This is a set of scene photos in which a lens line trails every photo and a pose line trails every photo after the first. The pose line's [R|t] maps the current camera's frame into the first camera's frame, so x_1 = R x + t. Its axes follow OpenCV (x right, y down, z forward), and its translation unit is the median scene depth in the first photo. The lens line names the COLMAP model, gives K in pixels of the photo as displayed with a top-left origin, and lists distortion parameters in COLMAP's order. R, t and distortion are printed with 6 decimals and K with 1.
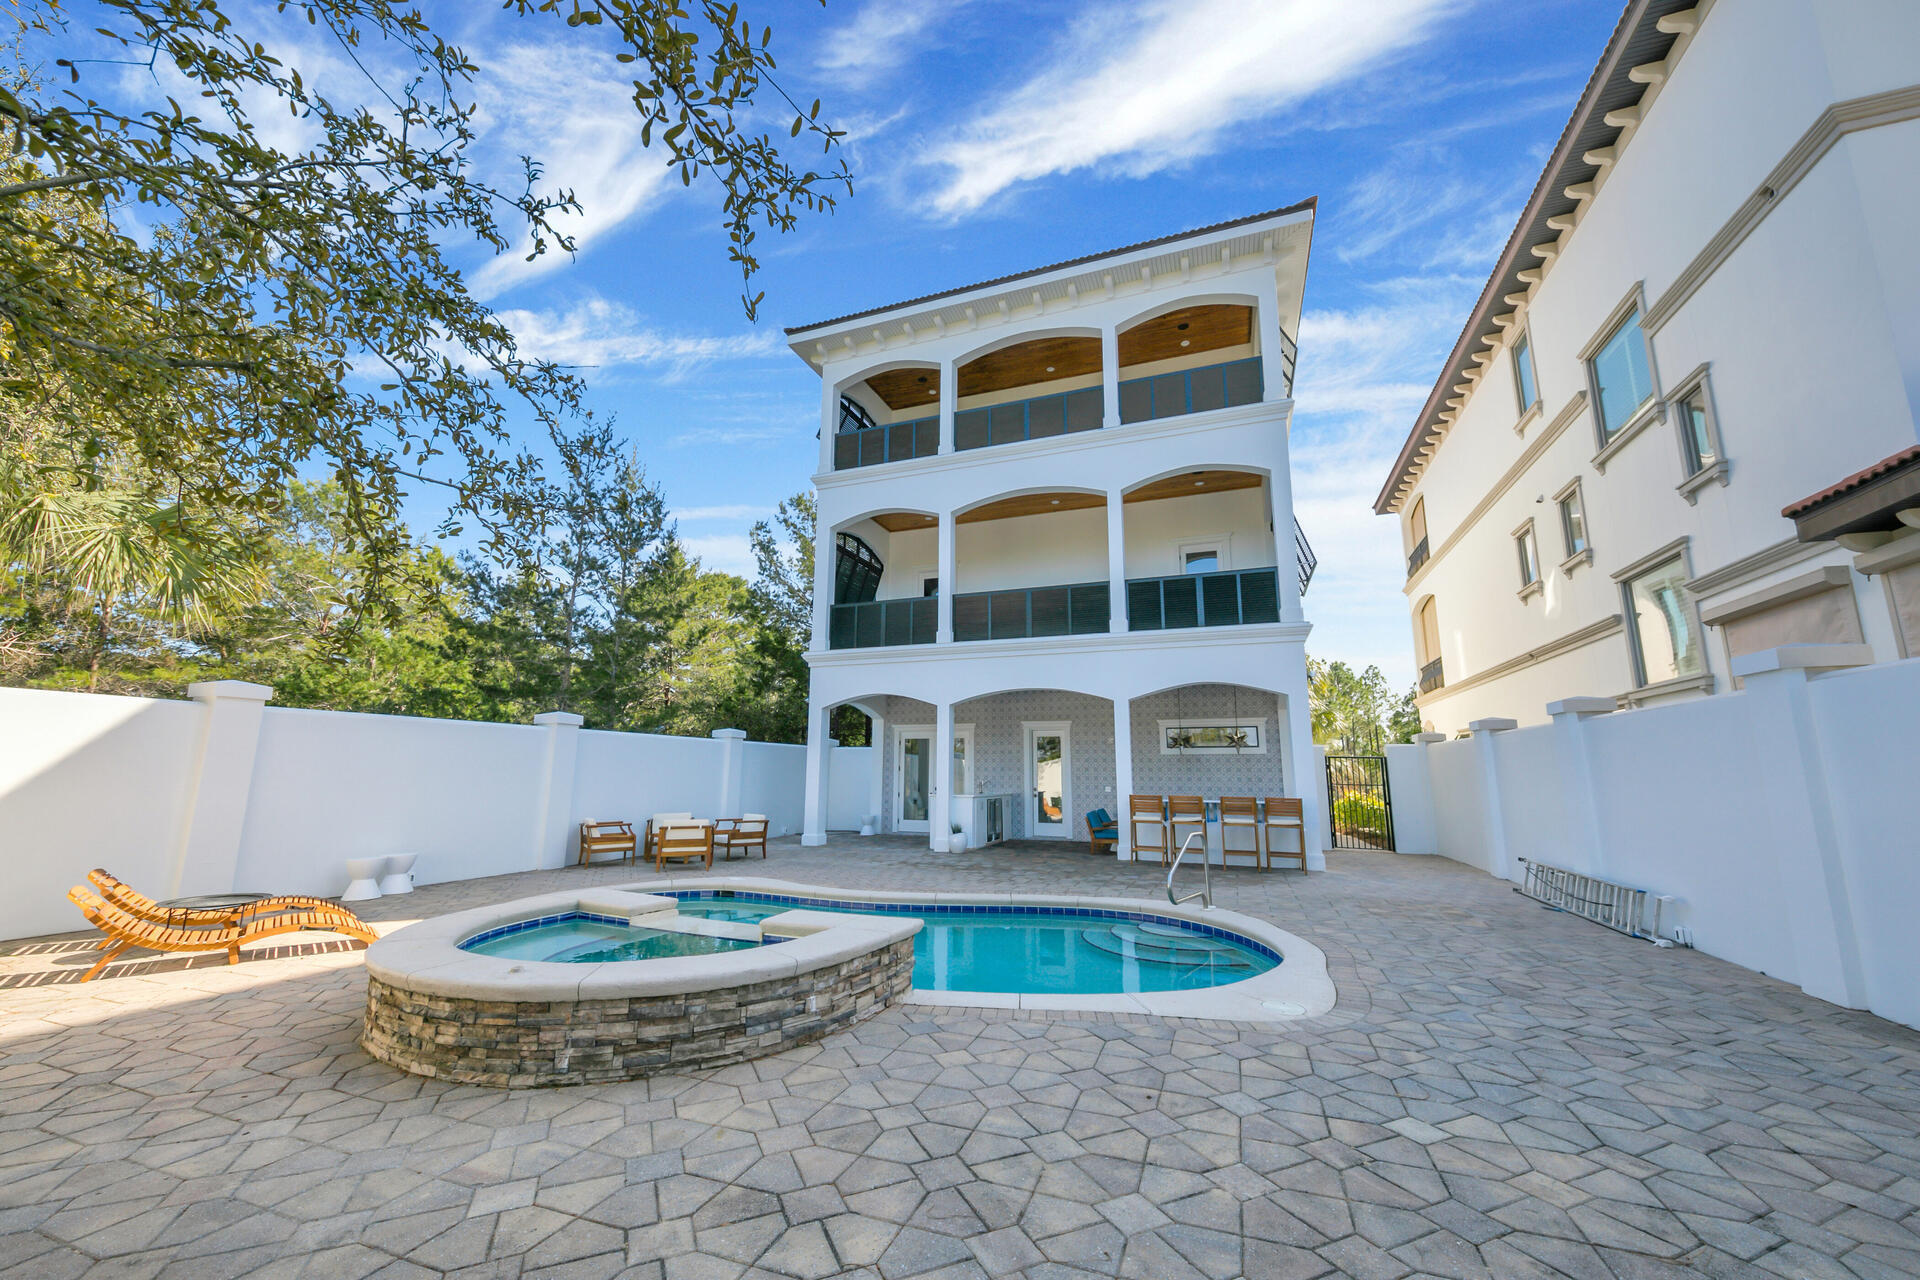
lens RADIAL K [[729.1, 0, 954.0], [0, 729.1, 661.4], [0, 0, 1]] dist [0.001632, -0.000002]
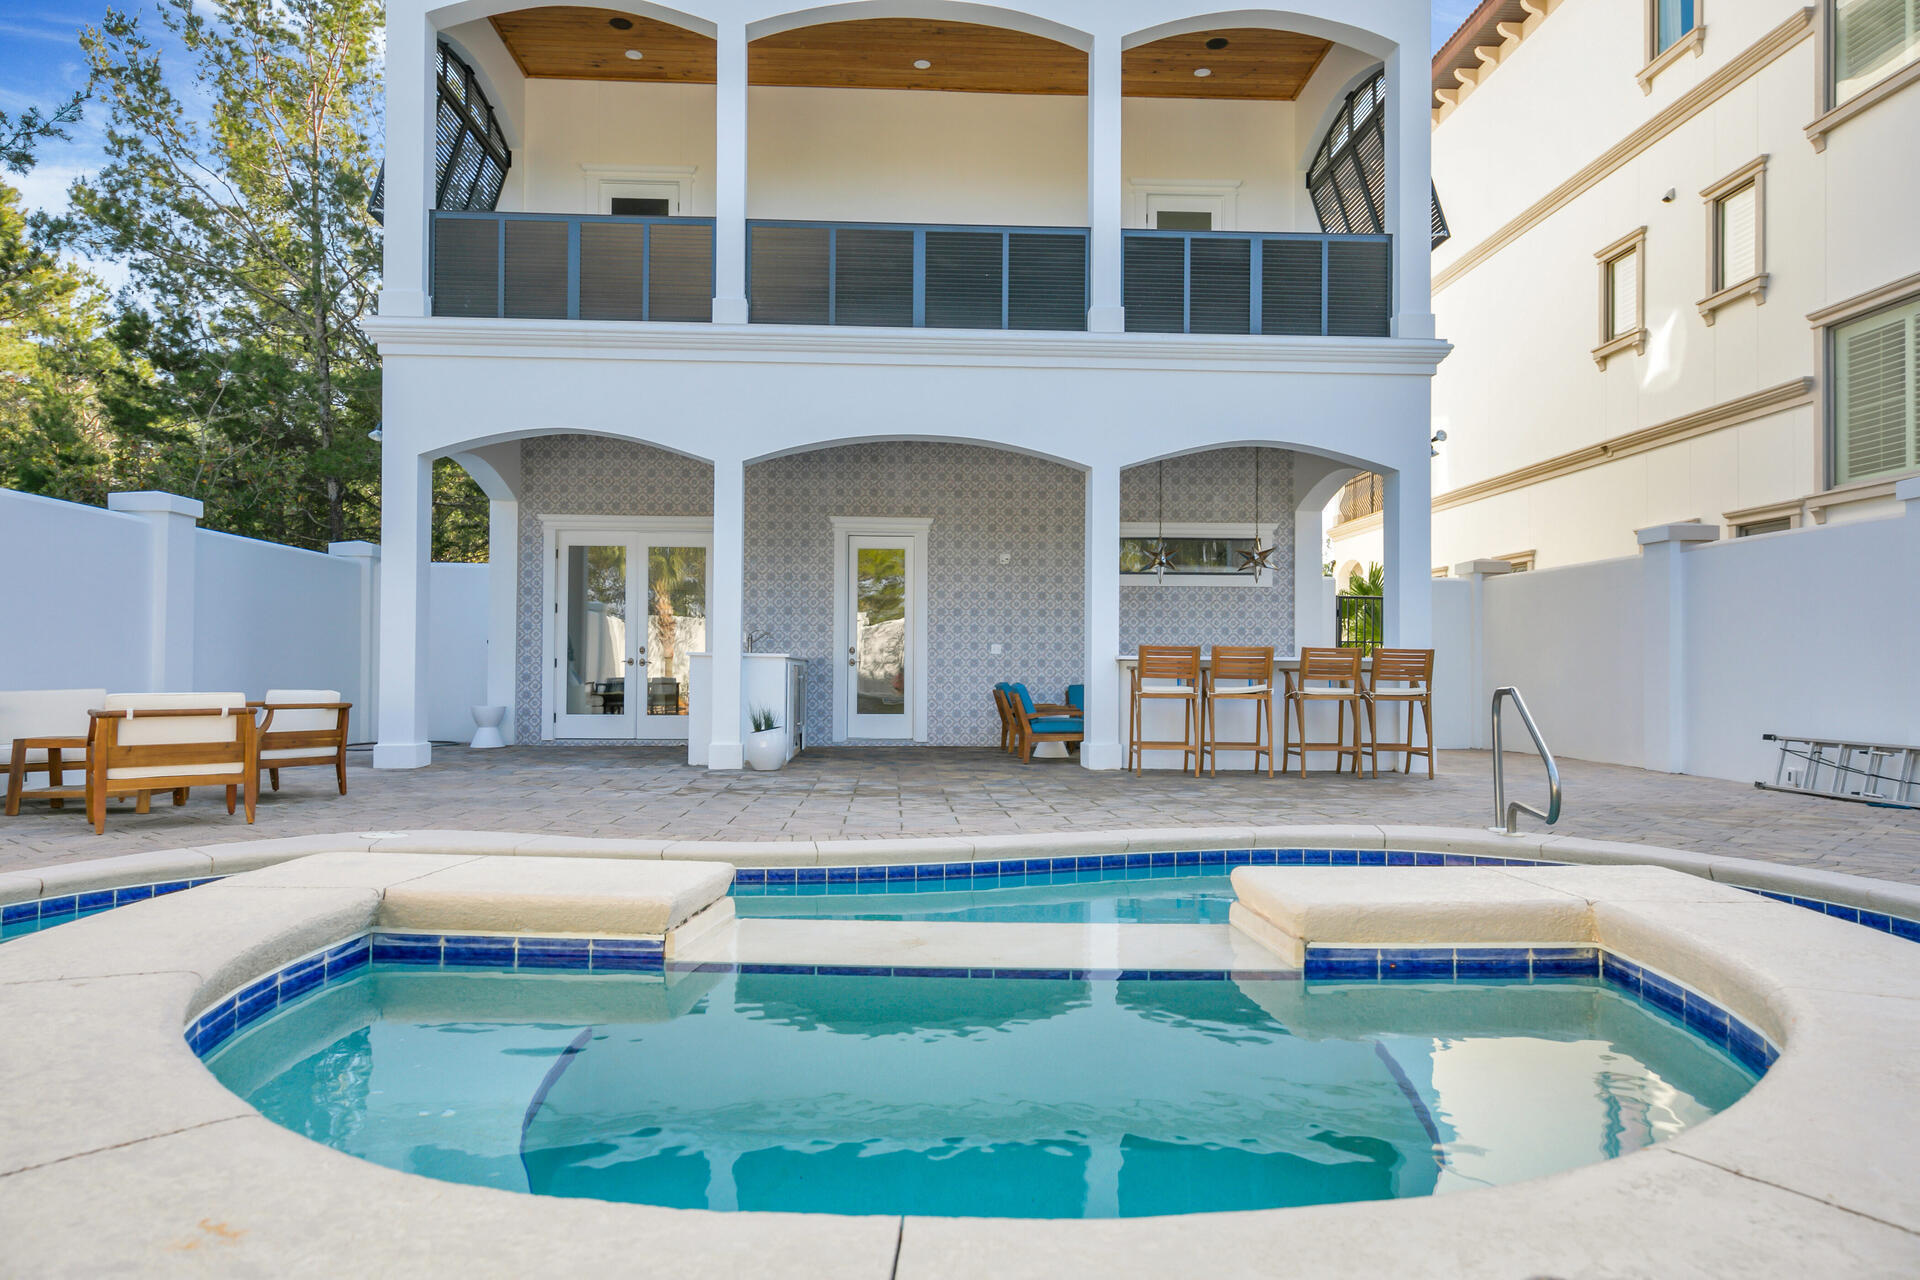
lens RADIAL K [[1236.5, 0, 960.5], [0, 1236.5, 680.3], [0, 0, 1]] dist [0.002870, 0.000580]
pose [[0.916174, -0.003035, 0.400769, -0.198686], [-0.063272, 0.986336, 0.152112, 0.070159], [-0.395755, -0.164718, 0.903463, 0.215478]]
